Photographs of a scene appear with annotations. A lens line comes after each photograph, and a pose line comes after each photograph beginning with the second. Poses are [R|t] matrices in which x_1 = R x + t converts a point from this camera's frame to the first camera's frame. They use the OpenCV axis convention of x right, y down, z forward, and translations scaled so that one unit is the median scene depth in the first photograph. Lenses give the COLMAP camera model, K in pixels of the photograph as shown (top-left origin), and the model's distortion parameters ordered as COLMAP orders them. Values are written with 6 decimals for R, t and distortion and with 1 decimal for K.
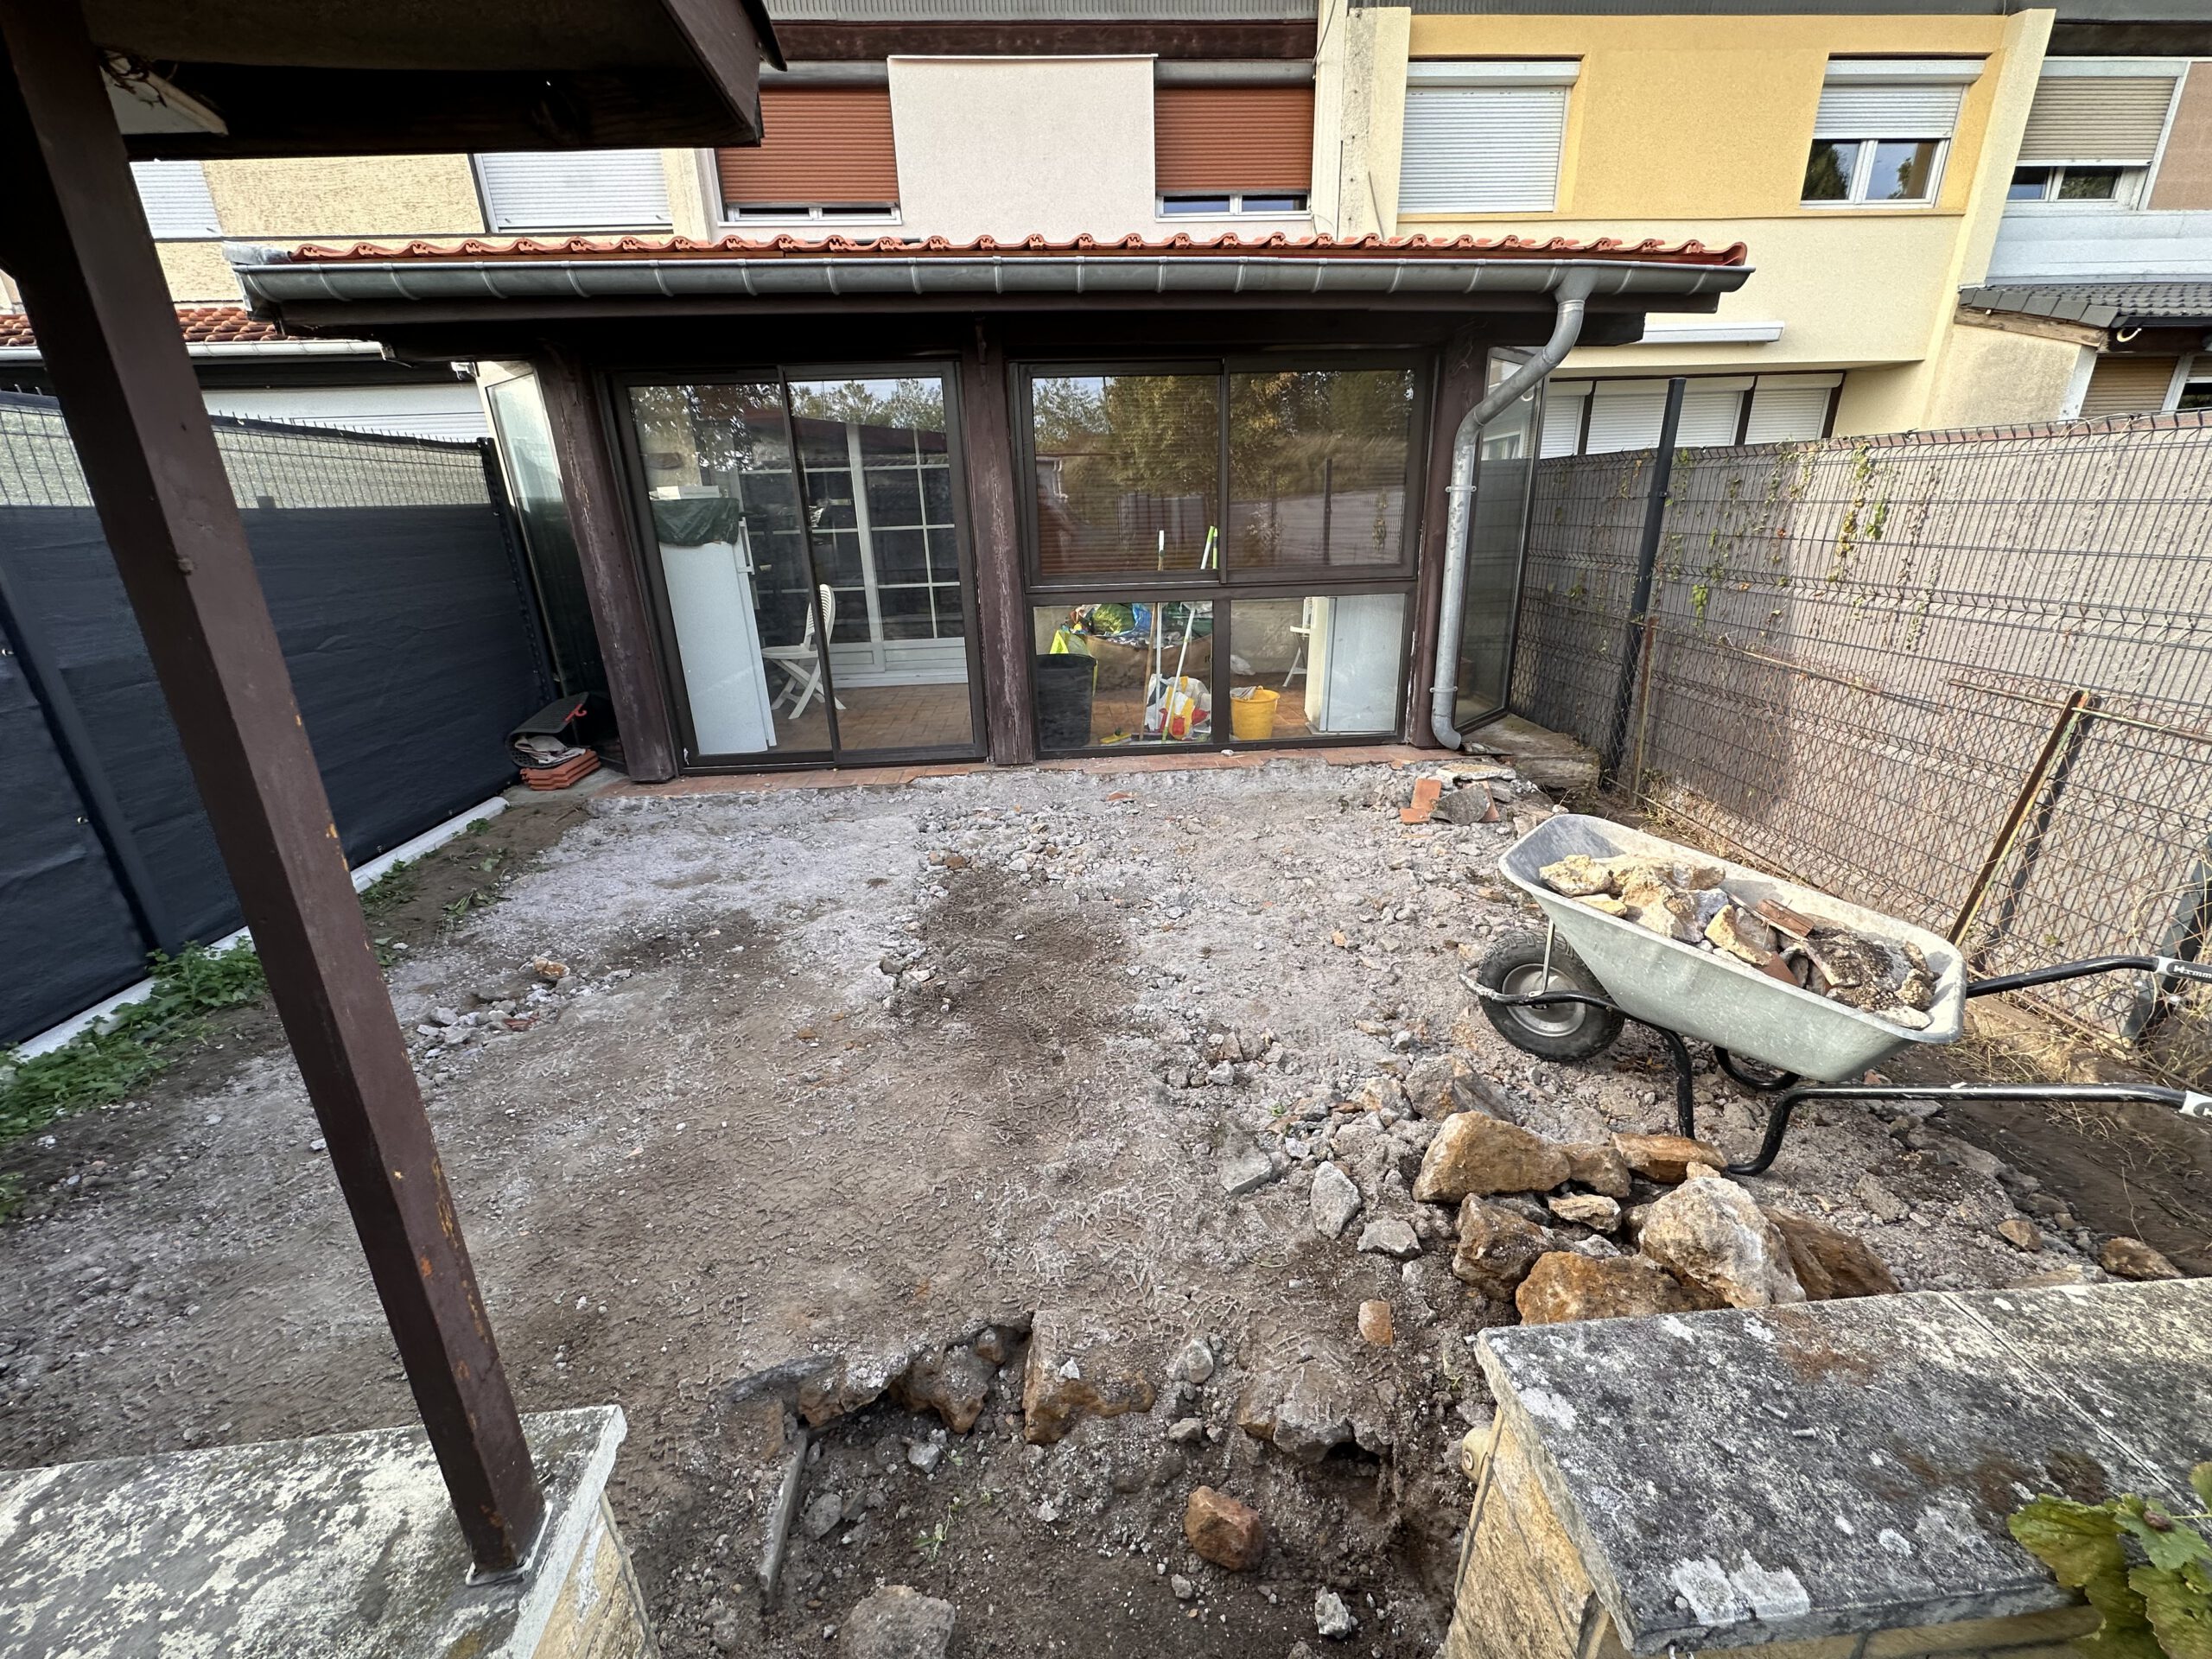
lens RADIAL K [[882.1, 0, 1113.1], [0, 882.1, 823.0], [0, 0, 1]] dist [0.000665, 0.000522]
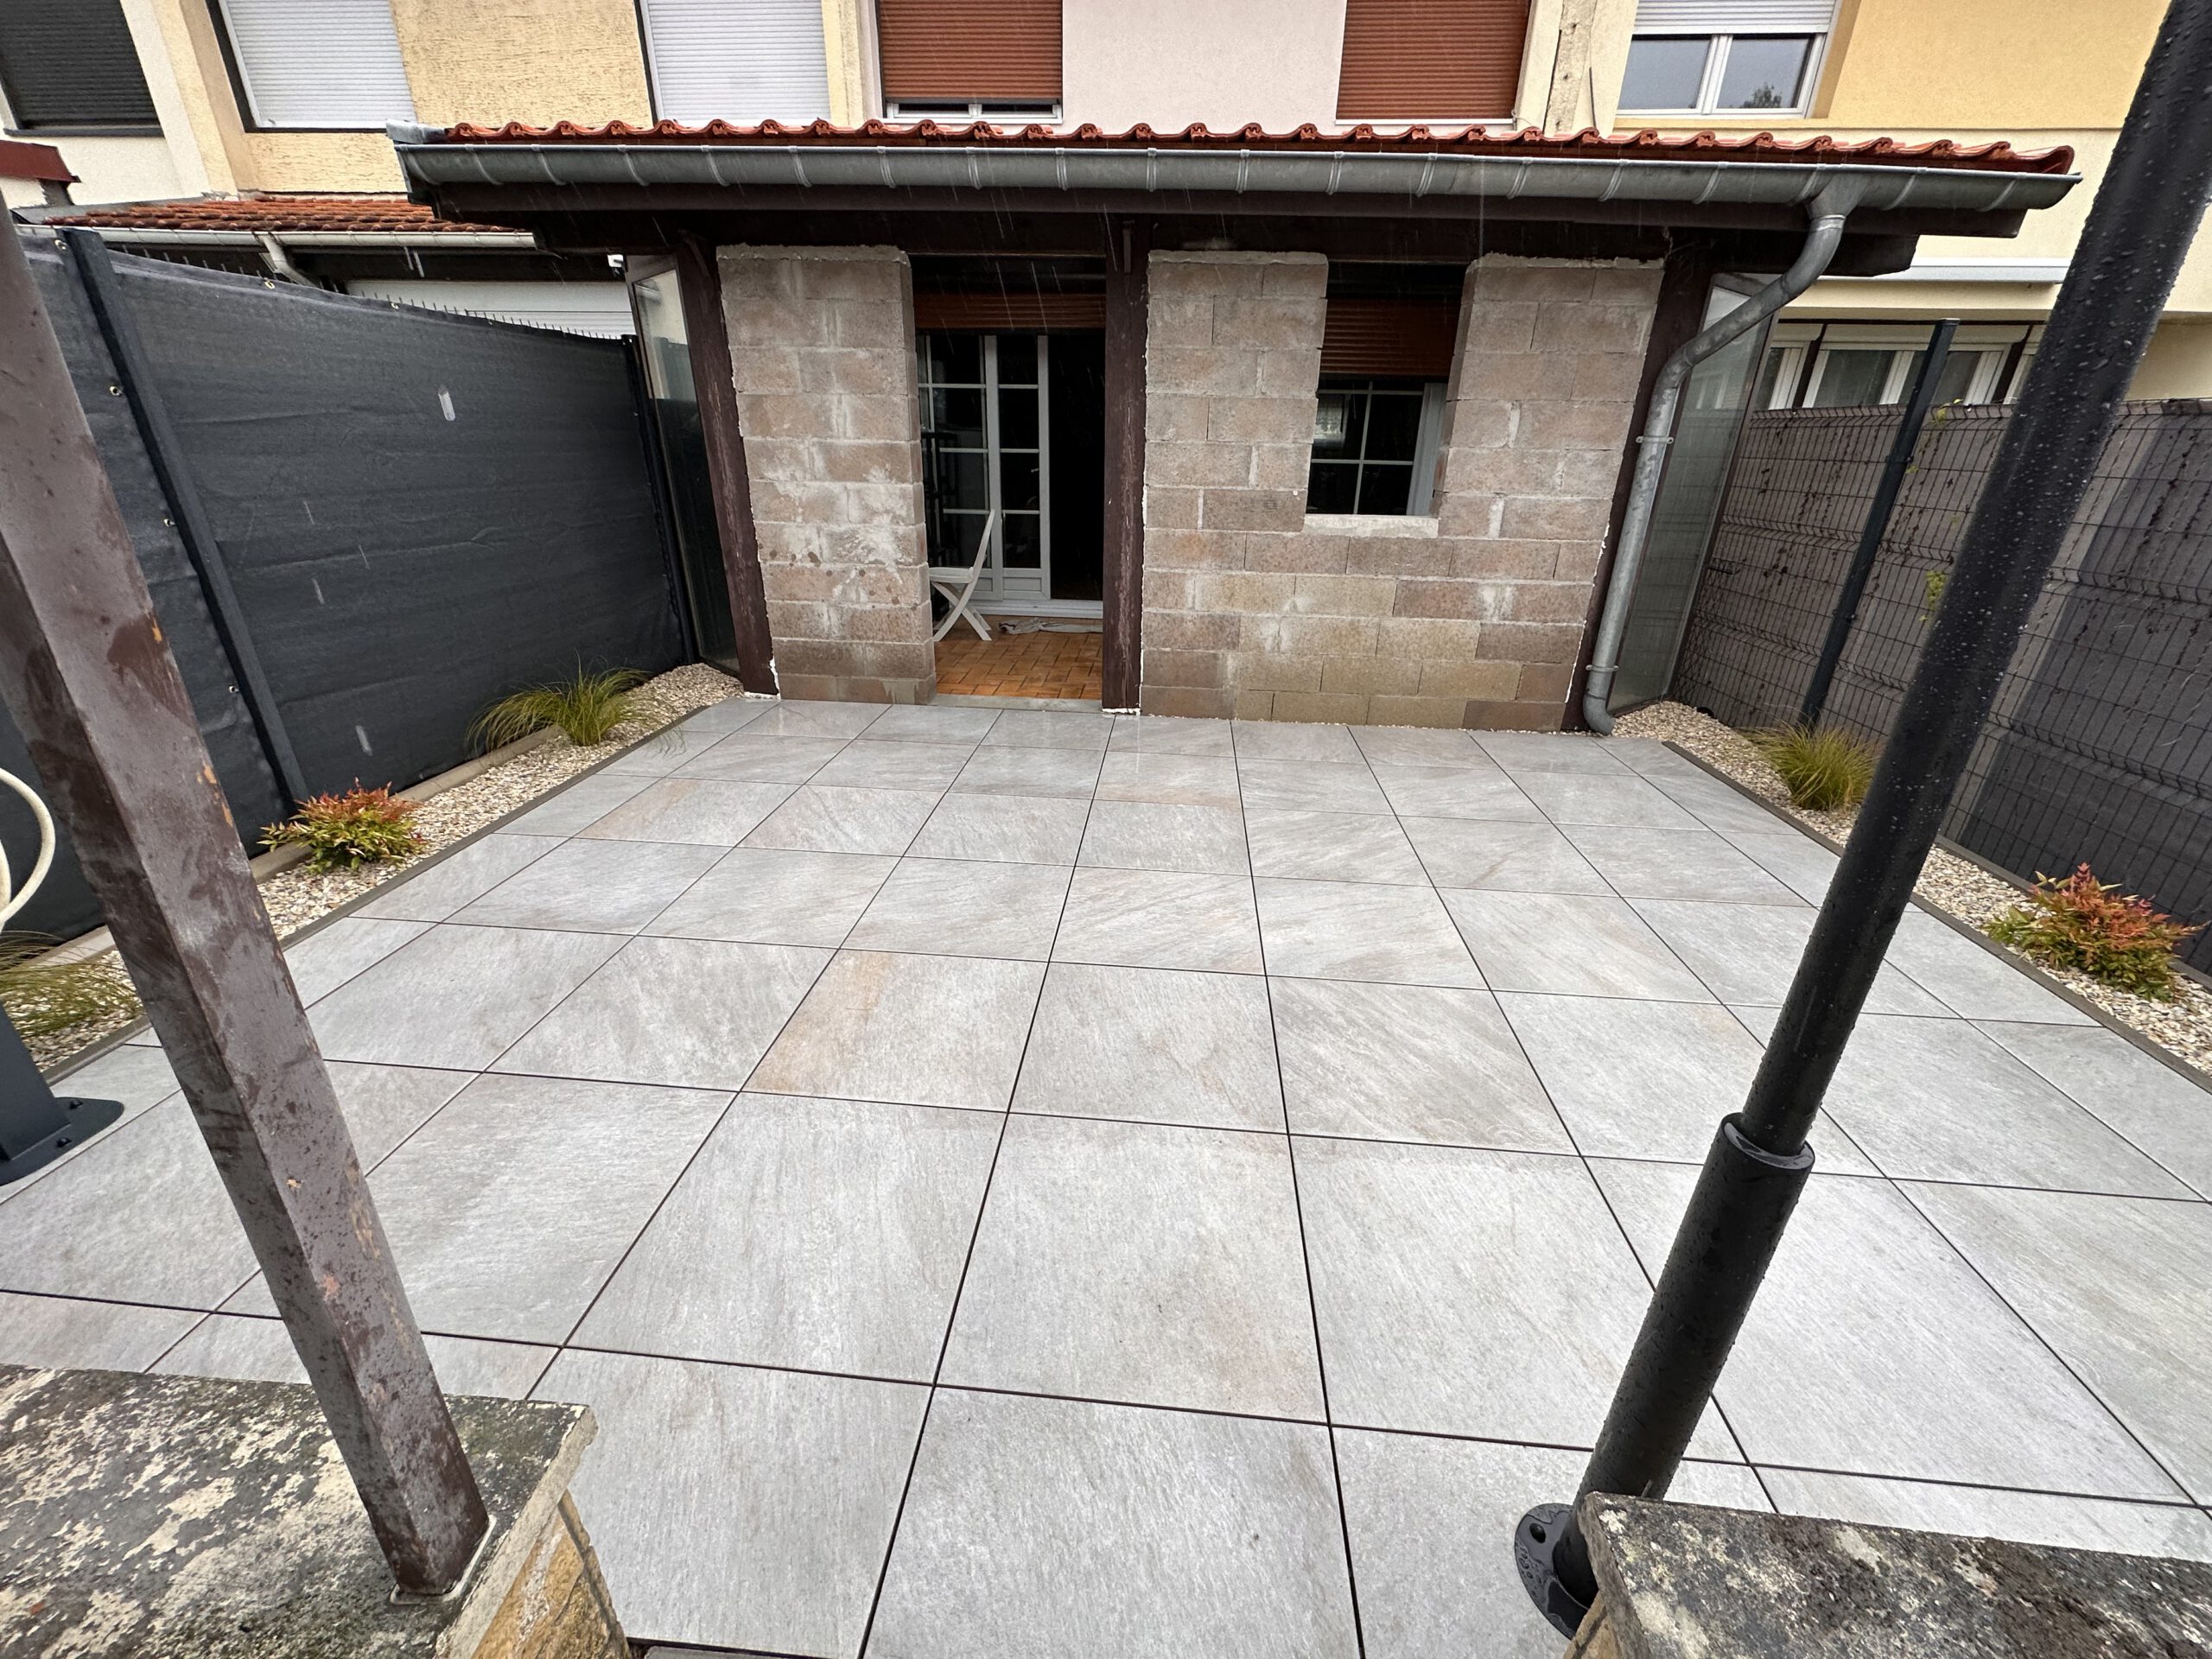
lens RADIAL K [[882.1, 0, 1113.1], [0, 882.1, 823.0], [0, 0, 1]] dist [0.000665, 0.000522]
pose [[0.987729, 0.104374, -0.116175, 0.017335], [-0.096459, 0.992744, 0.071800, -0.053516], [0.122826, -0.059713, 0.990630, 0.191922]]
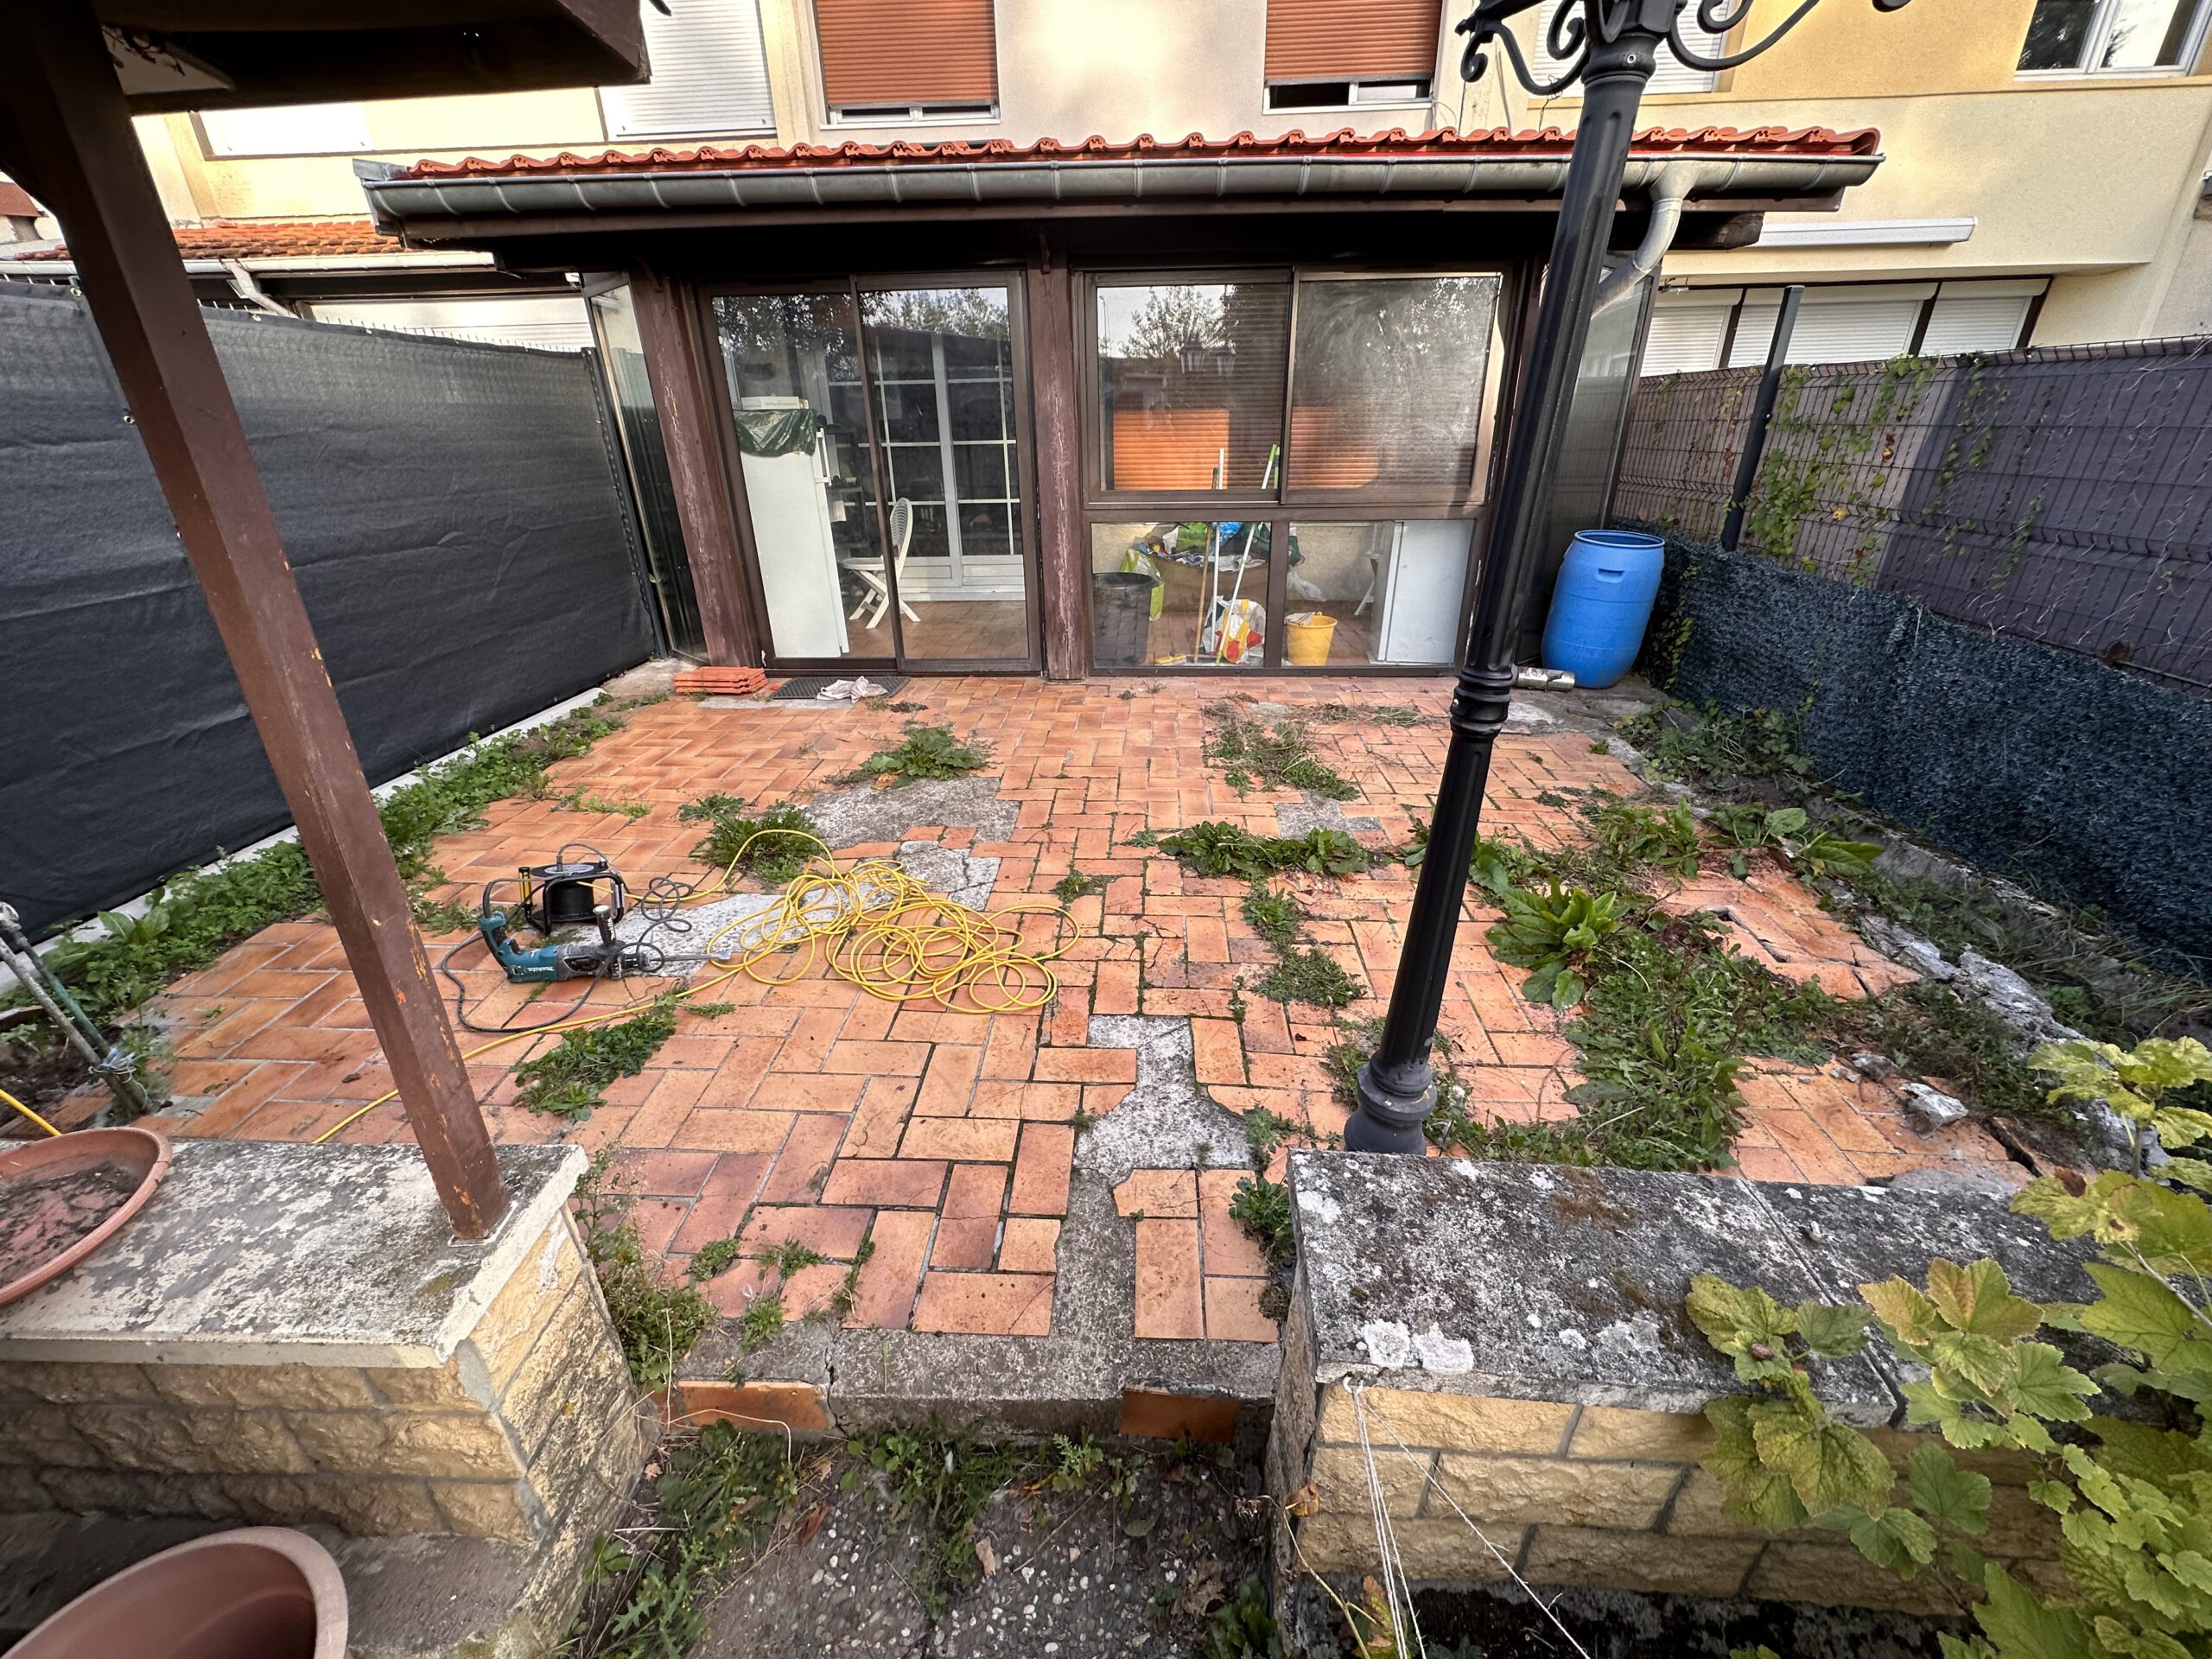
lens RADIAL K [[882.1, 0, 1113.1], [0, 882.1, 823.0], [0, 0, 1]] dist [0.000665, 0.000522]
pose [[0.992355, 0.061936, -0.106752, 0.286207], [-0.053258, 0.995183, 0.082304, 0.056238], [0.111335, -0.075989, 0.990873, -0.120745]]
